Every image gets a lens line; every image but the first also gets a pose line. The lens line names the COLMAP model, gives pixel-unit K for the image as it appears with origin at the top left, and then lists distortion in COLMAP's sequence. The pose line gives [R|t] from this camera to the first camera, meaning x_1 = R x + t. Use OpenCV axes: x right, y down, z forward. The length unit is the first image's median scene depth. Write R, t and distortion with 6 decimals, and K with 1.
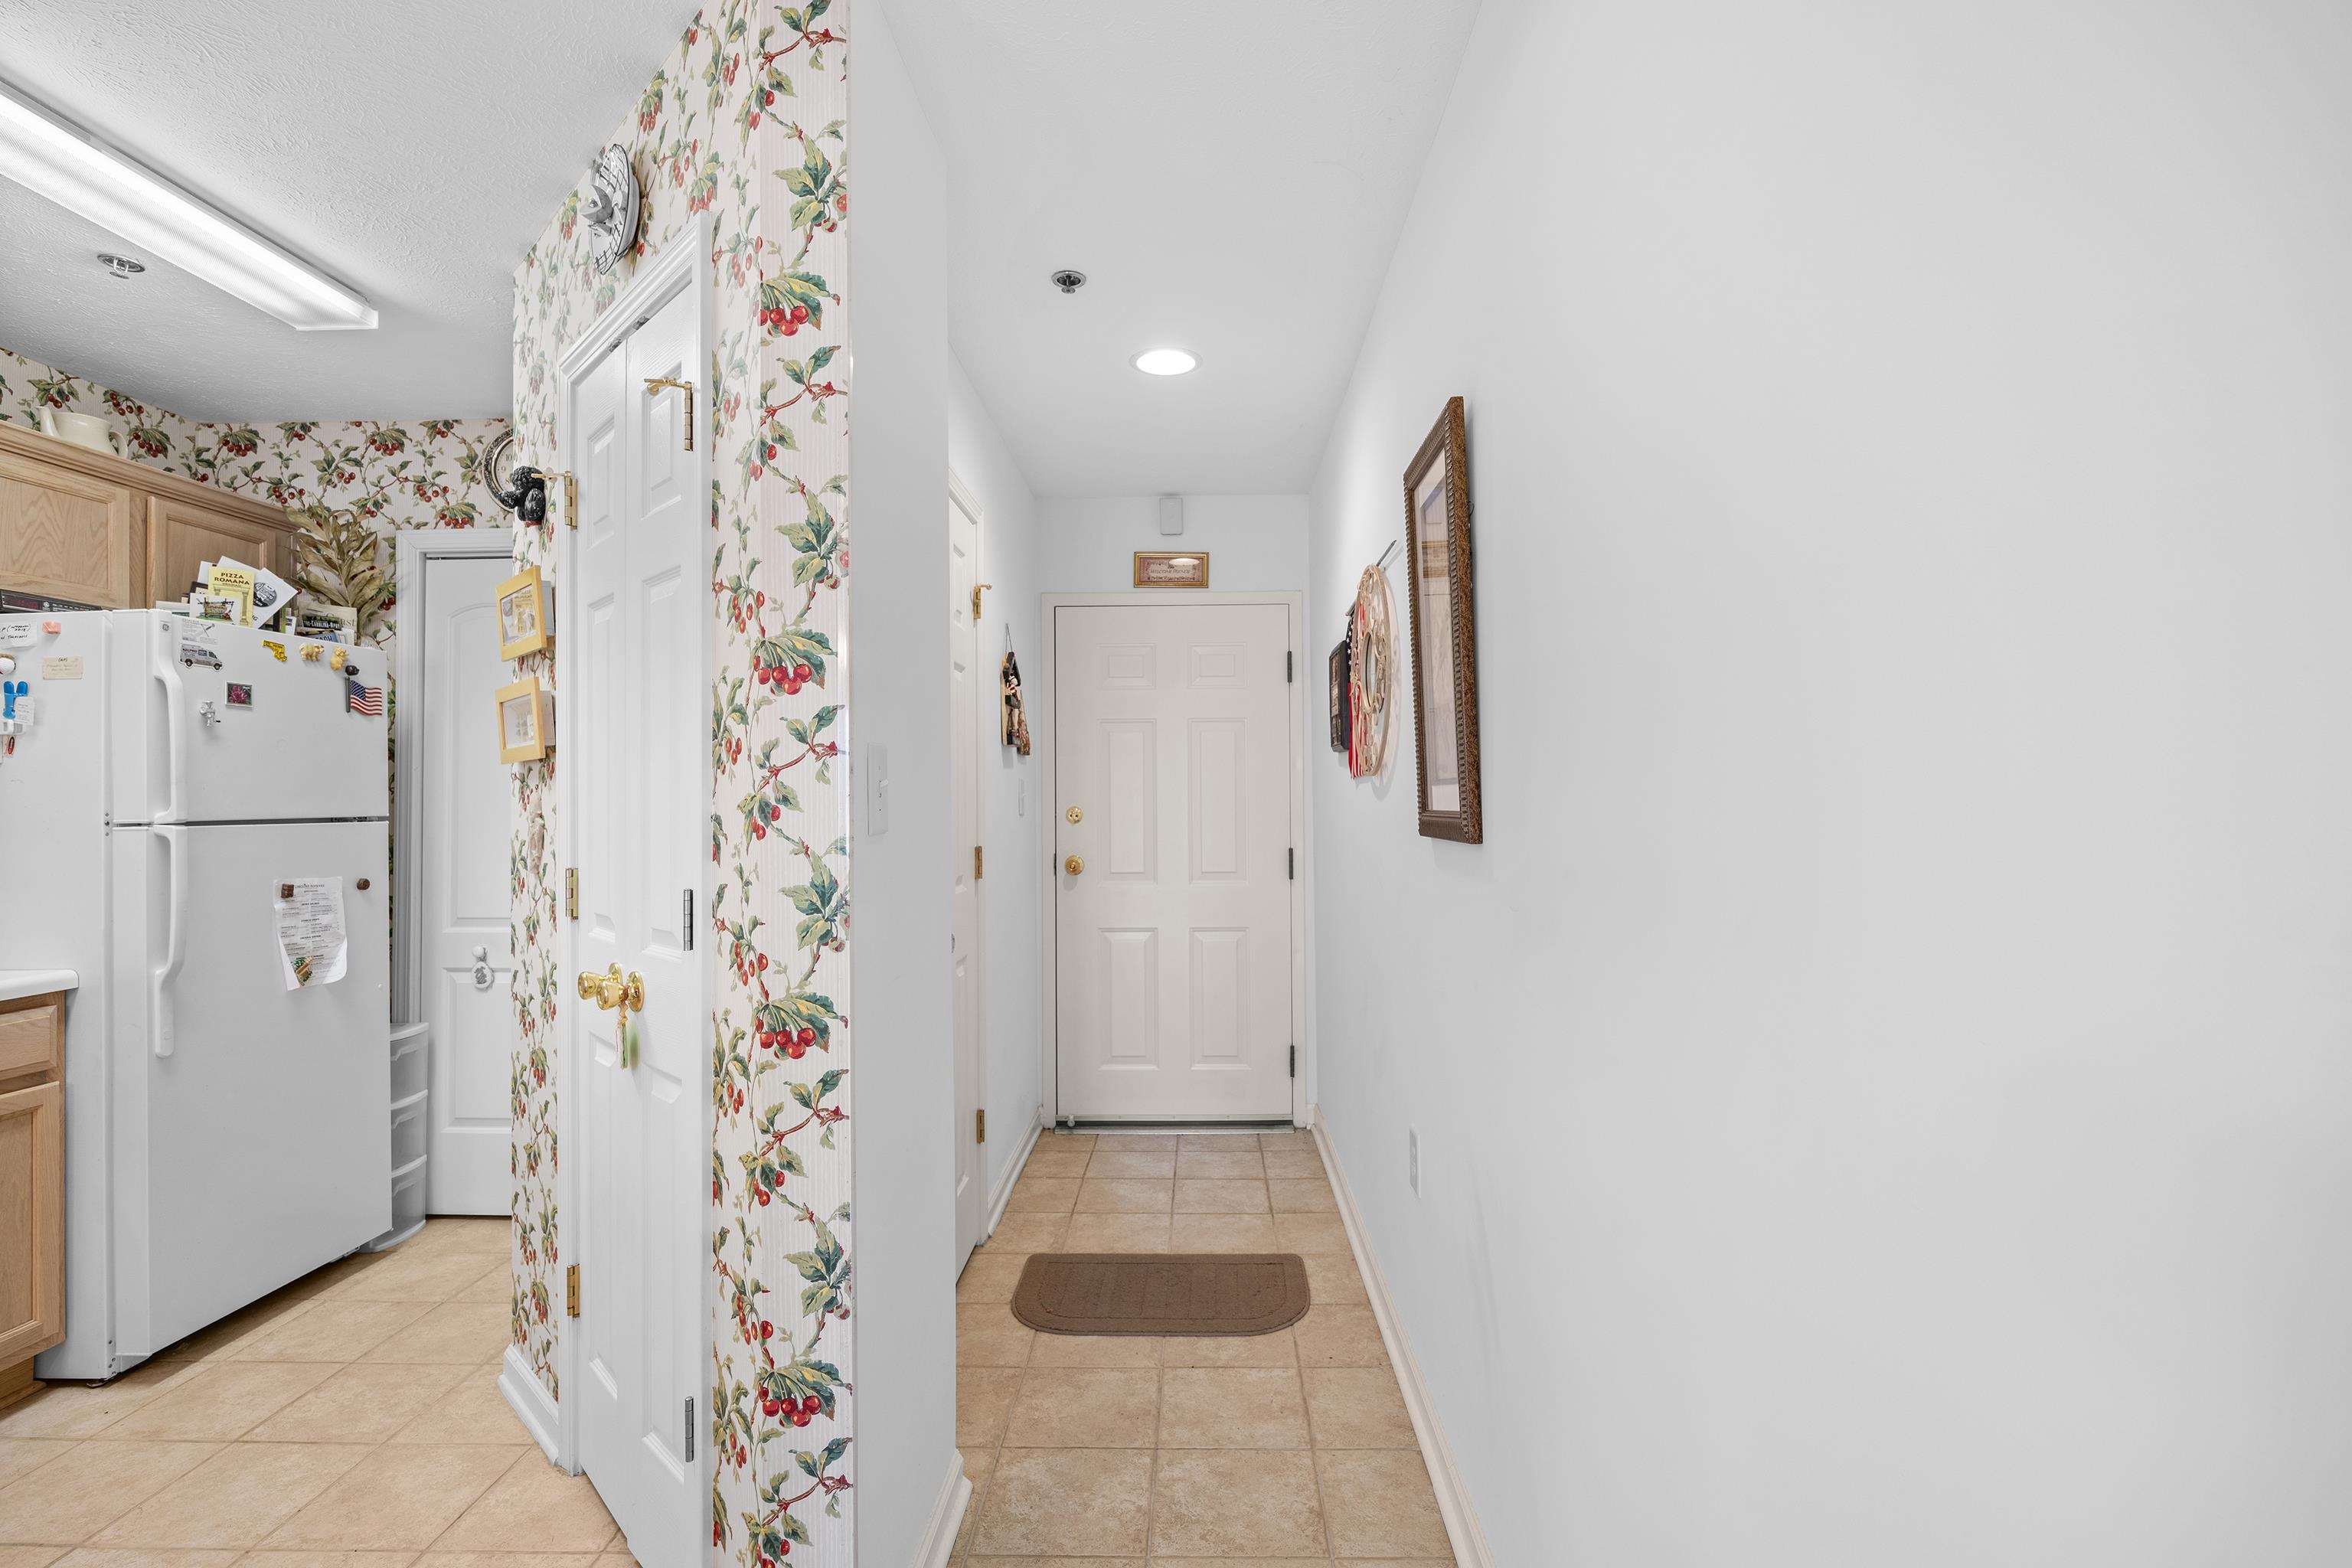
lens RADIAL K [[1091.8, 0, 1173.4], [0, 1091.8, 779.6], [0, 0, 1]] dist [-0.011023, 0.000324]
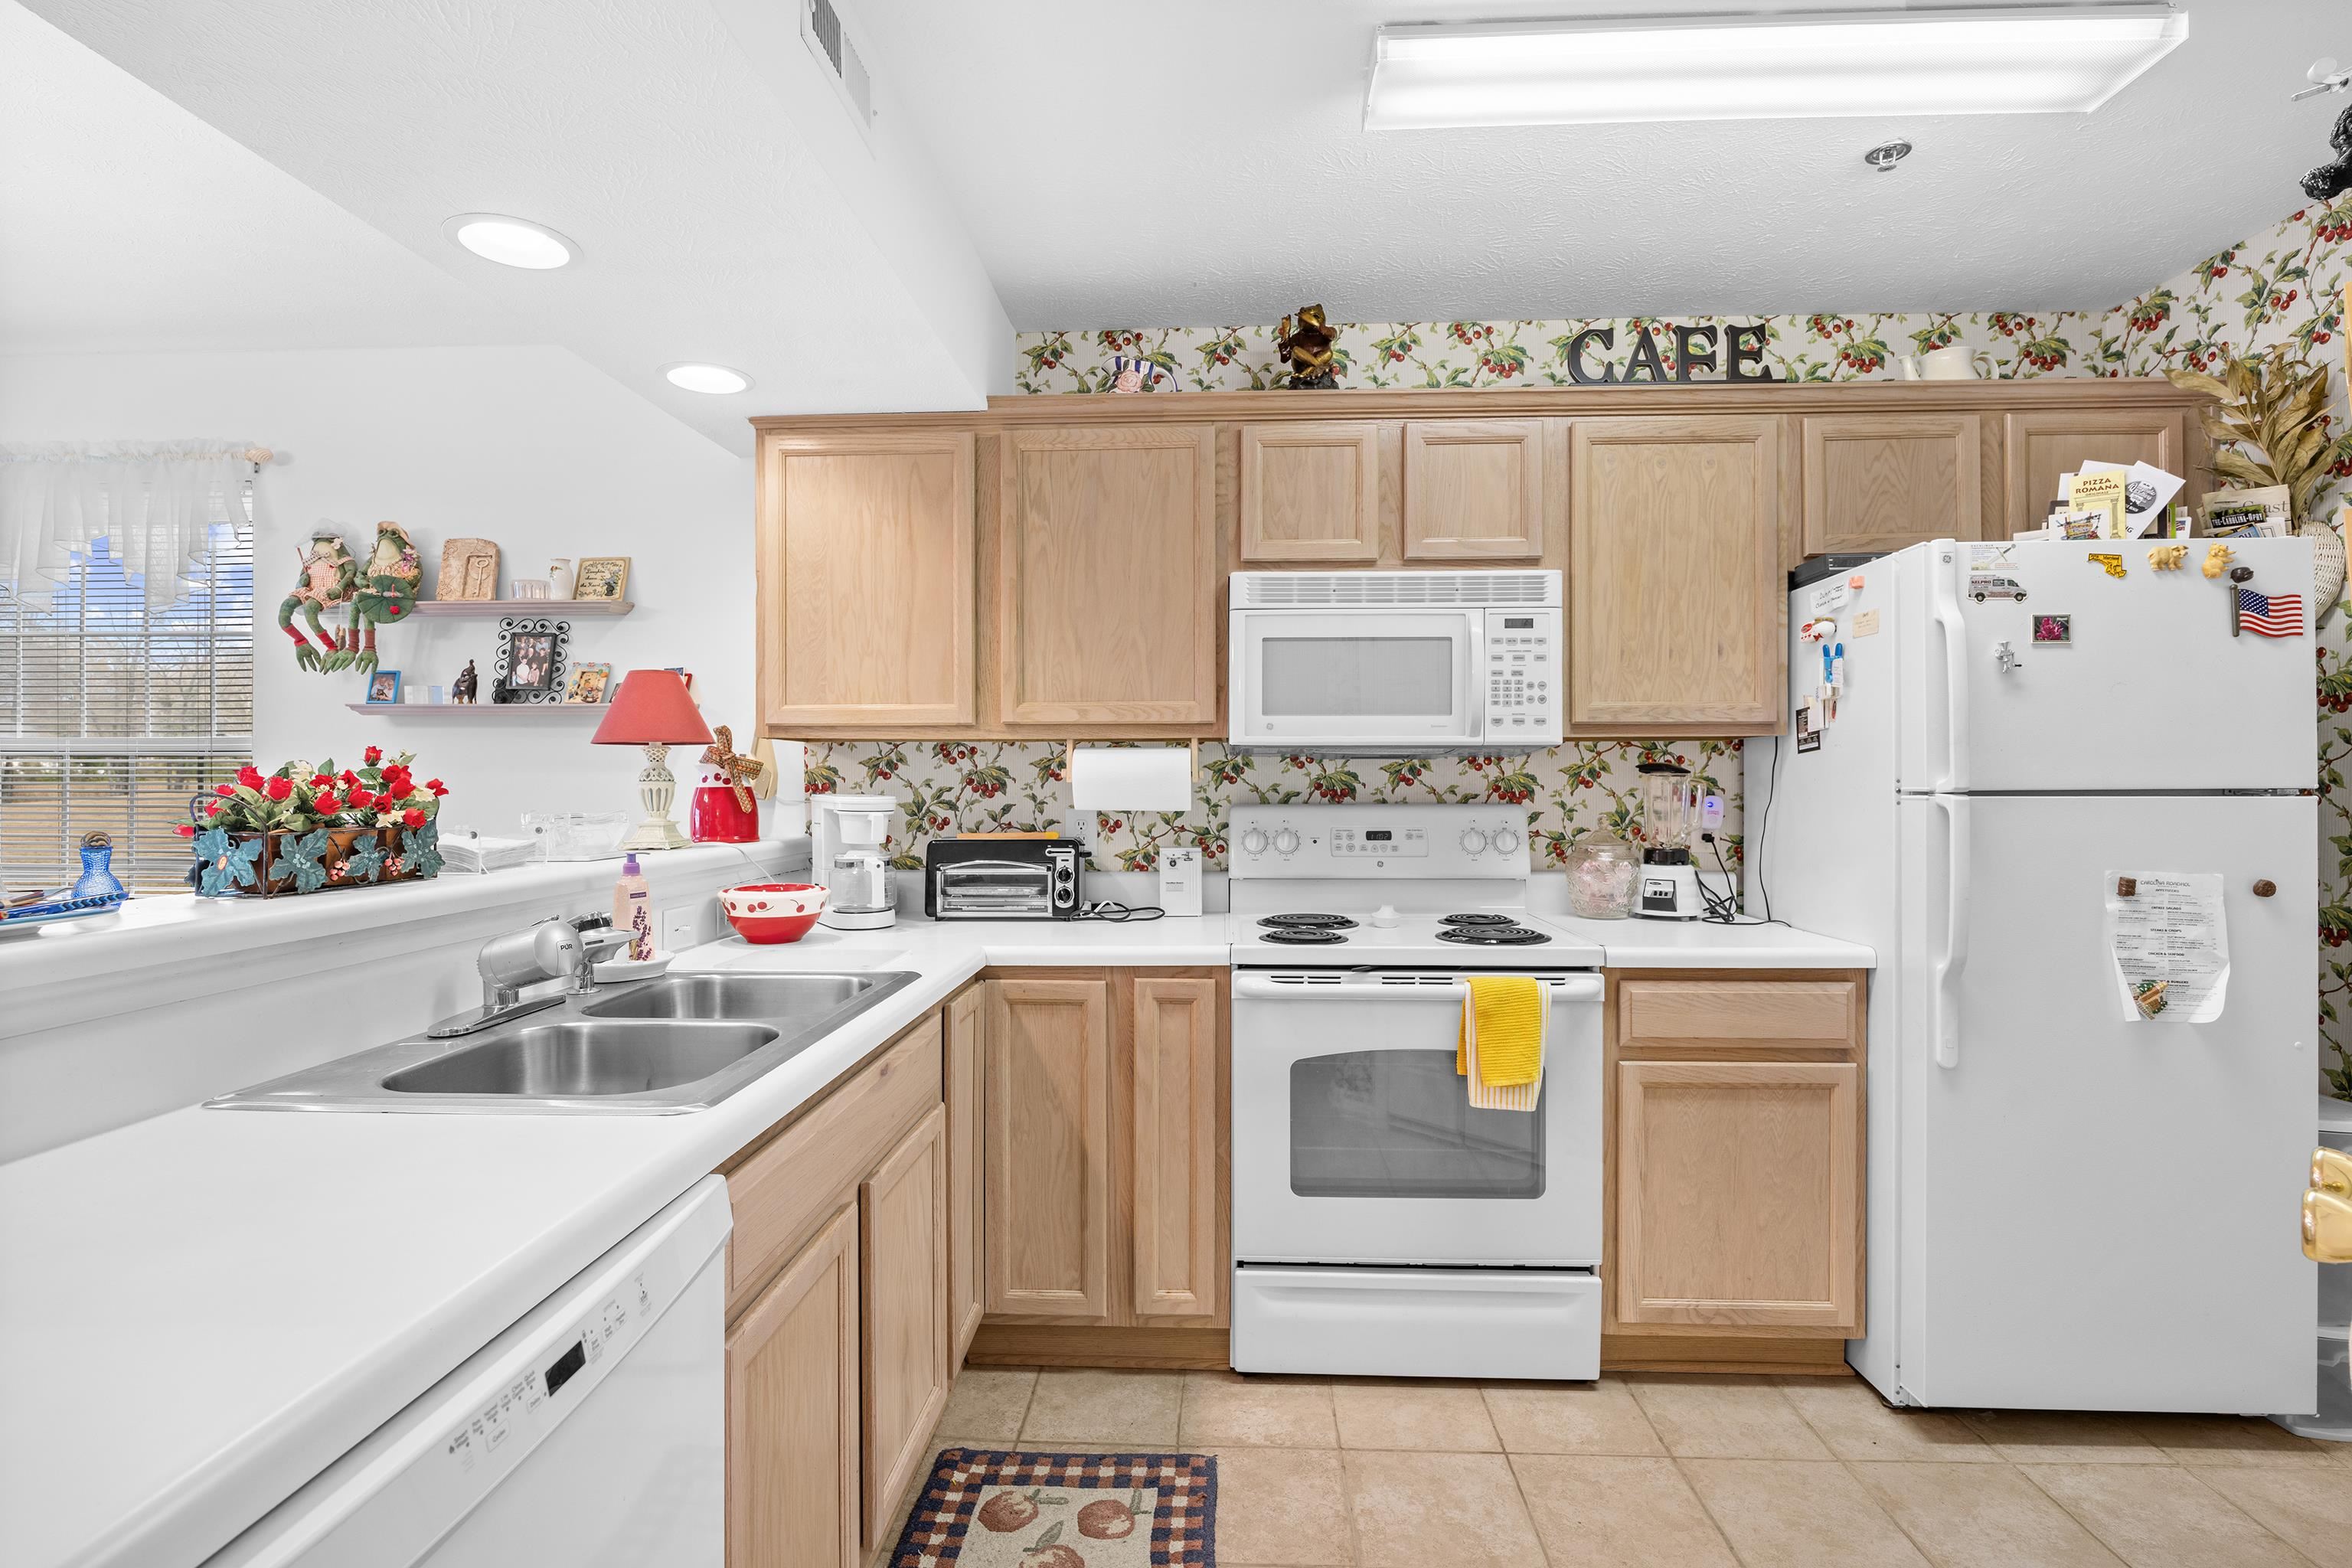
lens RADIAL K [[1087.5, 0, 1181.4], [0, 1087.5, 783.7], [0, 0, 1]] dist [-0.011276, 0.000241]
pose [[-0.023042, 0.012570, -0.999655, -0.076534], [0.019476, 0.999737, 0.012122, 0.012336], [0.999545, -0.019190, -0.023281, 0.423840]]
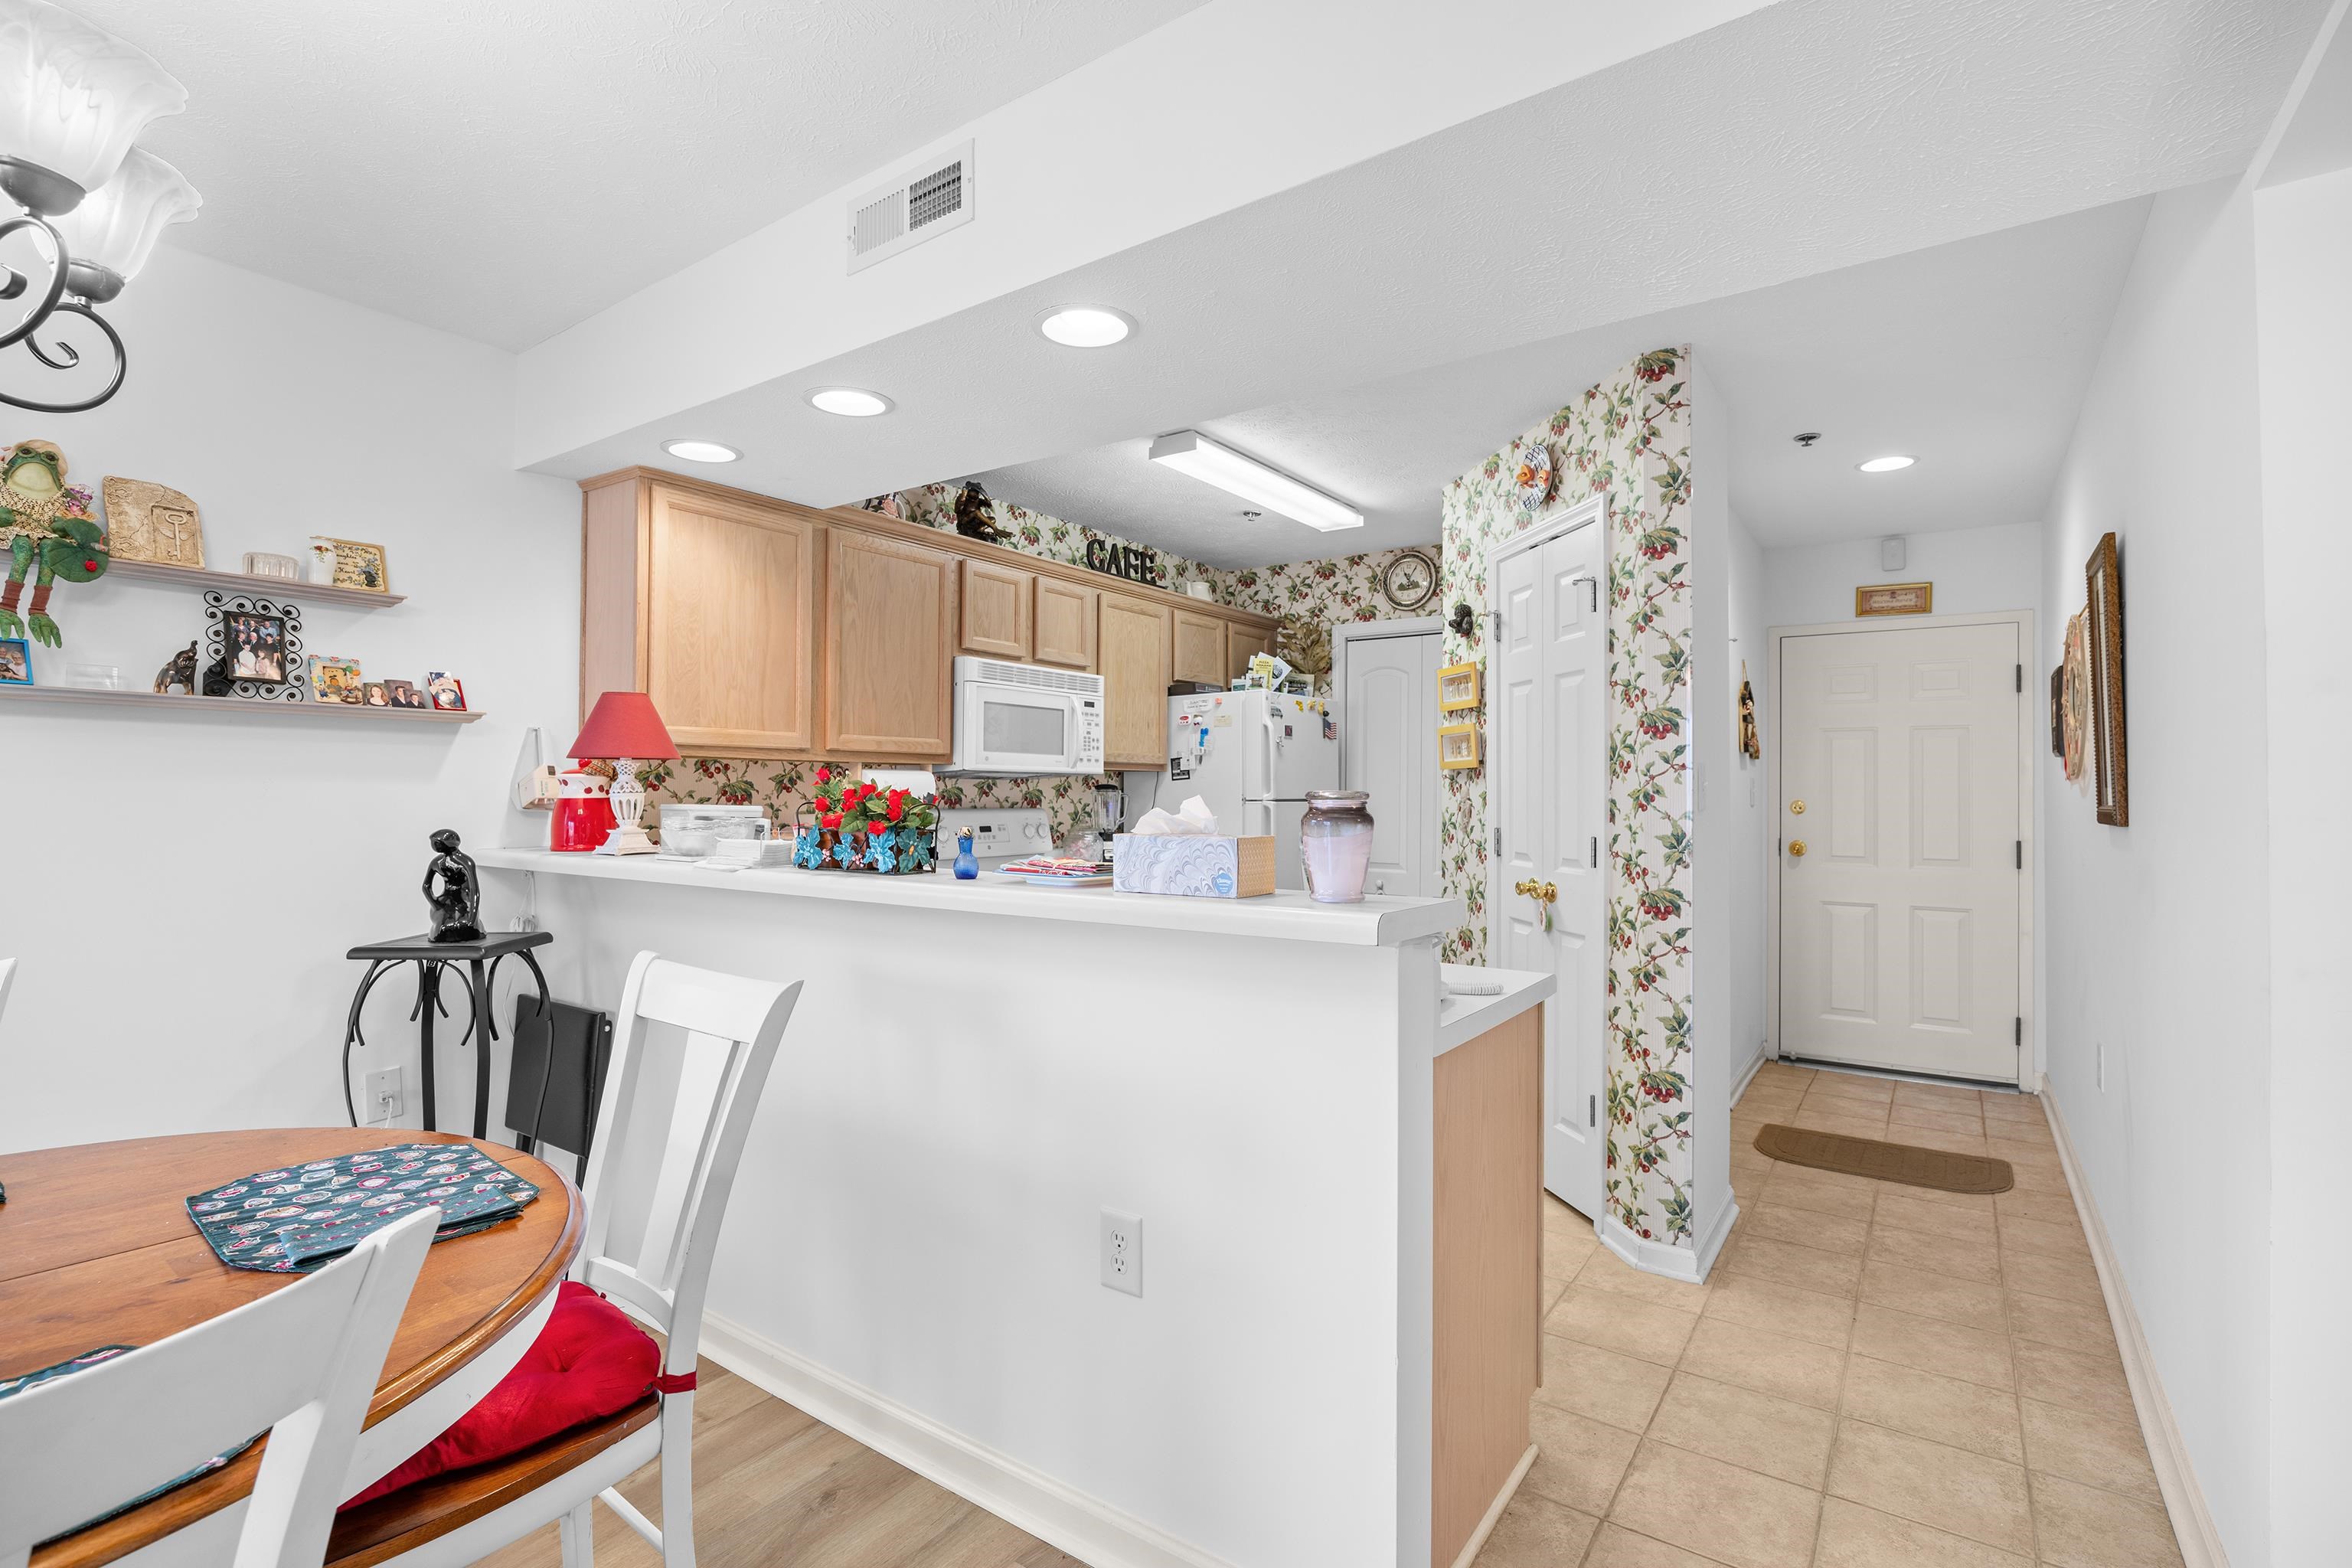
lens RADIAL K [[1085.9, 0, 1174.0], [0, 1085.9, 778.9], [0, 0, 1]] dist [-0.013687, 0.000698]
pose [[0.828463, 0.006251, -0.560008, 0.014402], [-0.002626, 0.999970, 0.007277, -0.010665], [0.560037, -0.004558, 0.828455, -0.699075]]
